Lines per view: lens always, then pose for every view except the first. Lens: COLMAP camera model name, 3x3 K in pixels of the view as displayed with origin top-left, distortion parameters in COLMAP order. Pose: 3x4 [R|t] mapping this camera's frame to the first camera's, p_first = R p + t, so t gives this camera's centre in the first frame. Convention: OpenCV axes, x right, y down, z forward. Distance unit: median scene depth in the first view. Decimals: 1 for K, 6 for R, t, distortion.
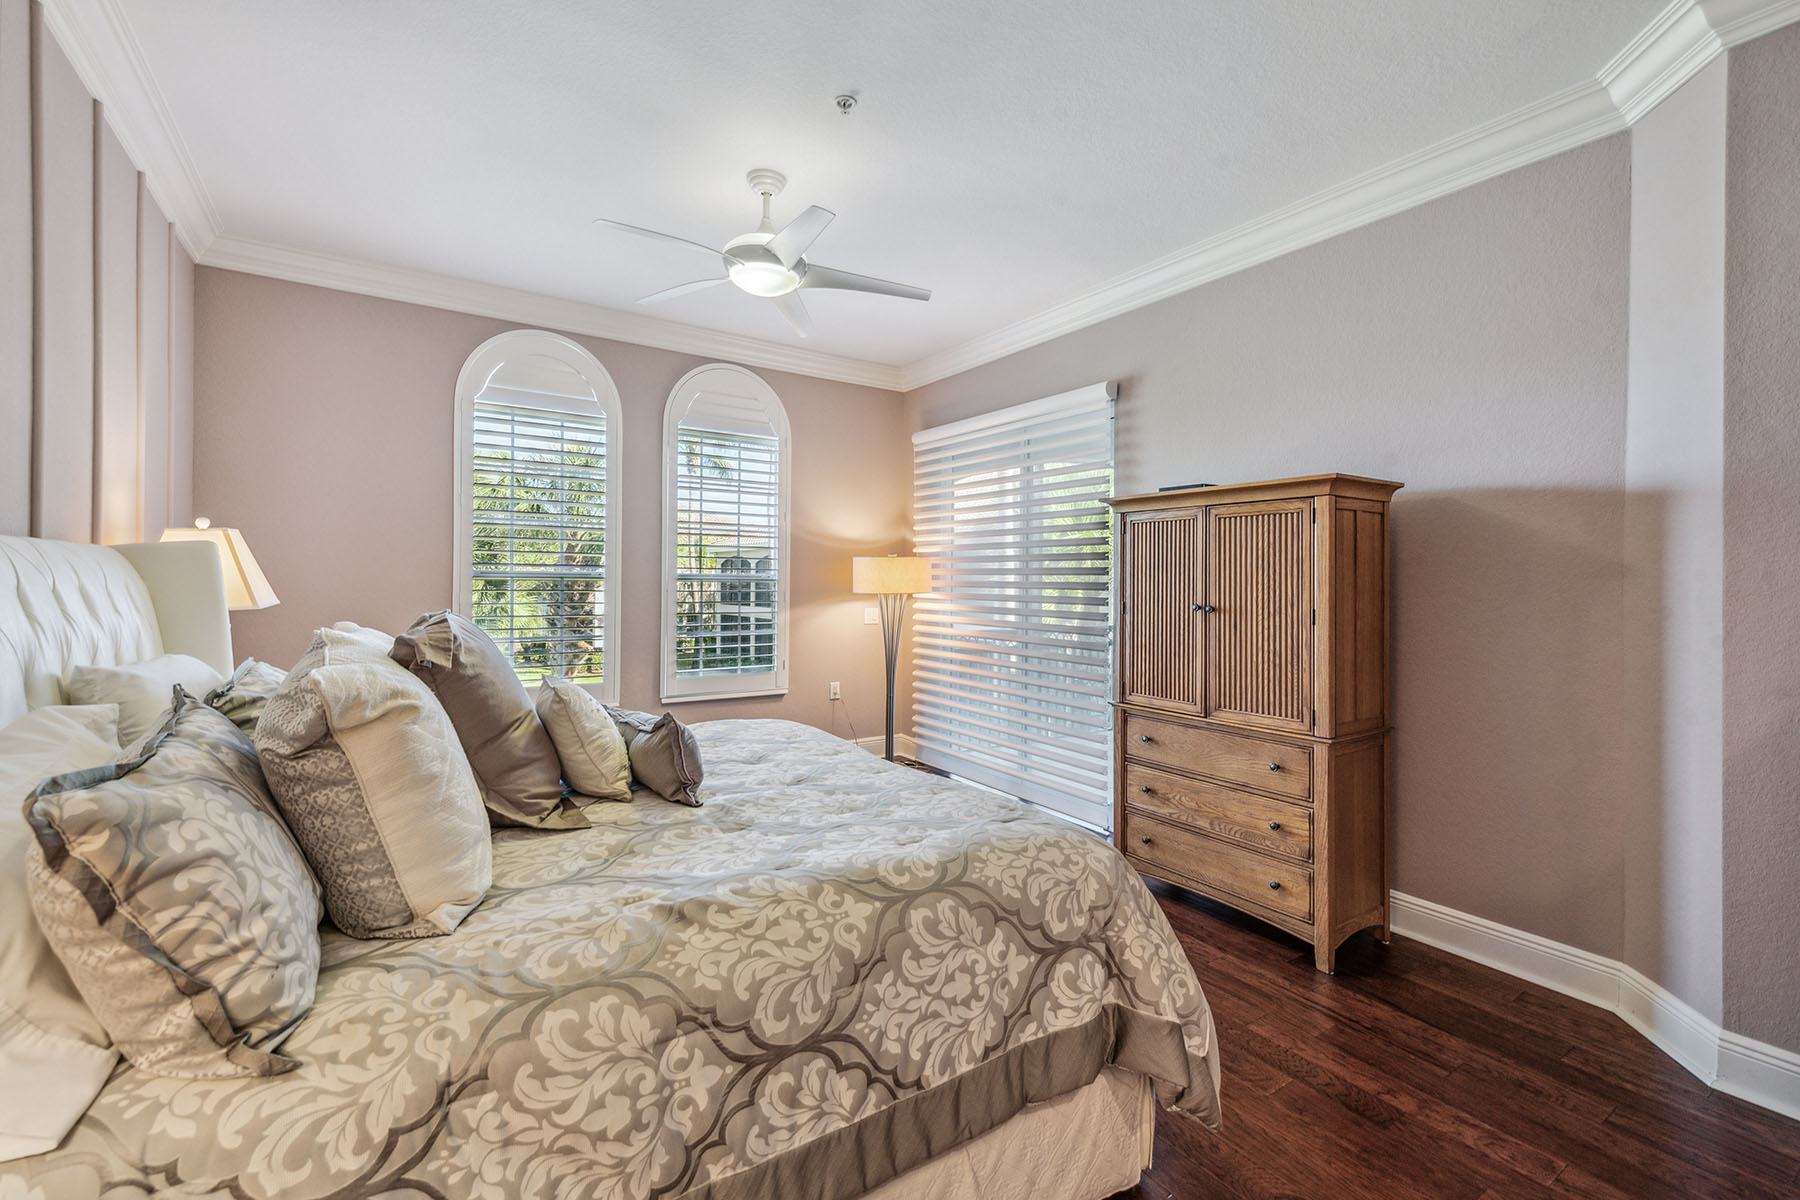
lens RADIAL K [[728.3, 0, 910.7], [0, 728.3, 585.4], [0, 0, 1]] dist [0.008627, -0.001740]
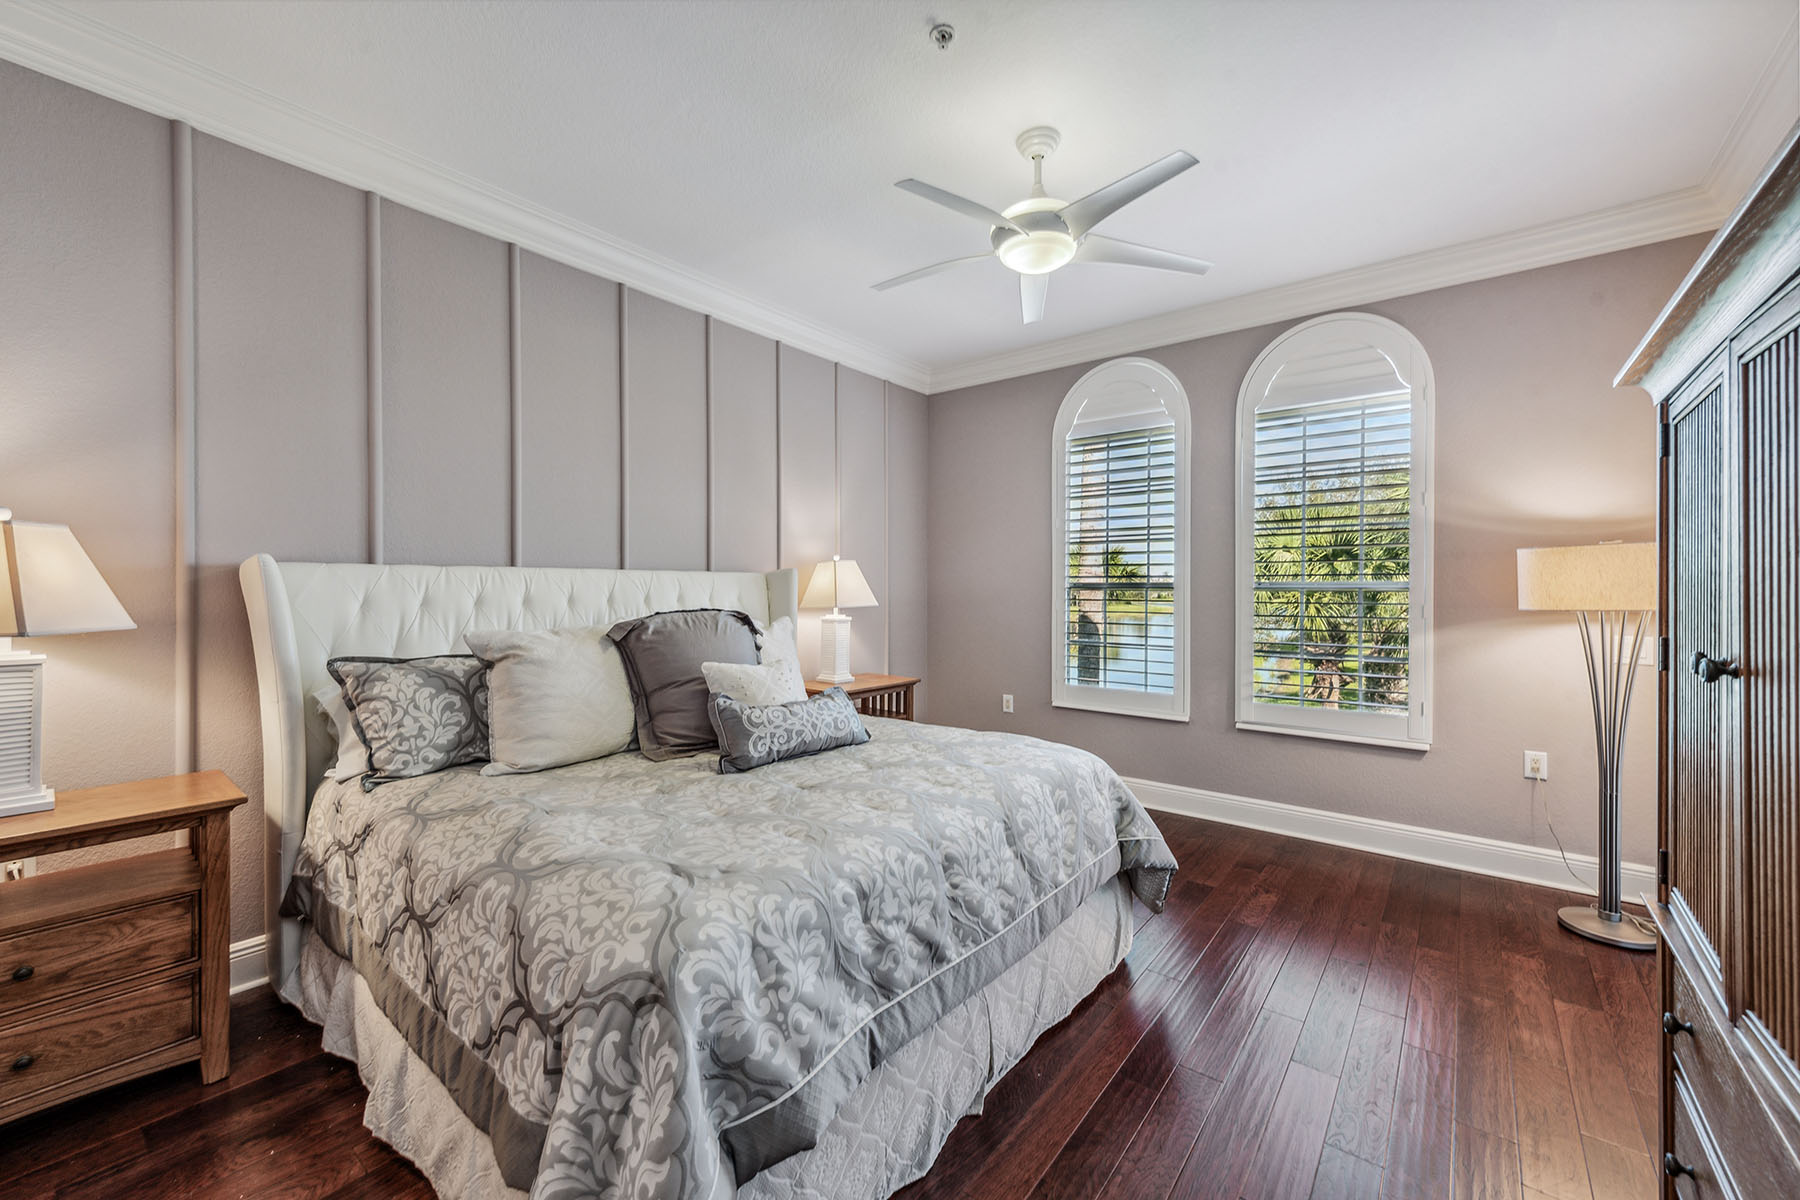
lens RADIAL K [[697.0, 0, 908.0], [0, 697.0, 596.1], [0, 0, 1]] dist [0.004361, 0.000006]
pose [[0.327335, 0.002951, -0.944904, 0.980219], [-0.005353, 0.999985, 0.001269, 0.004762], [0.944893, 0.004642, 0.327346, 0.996542]]
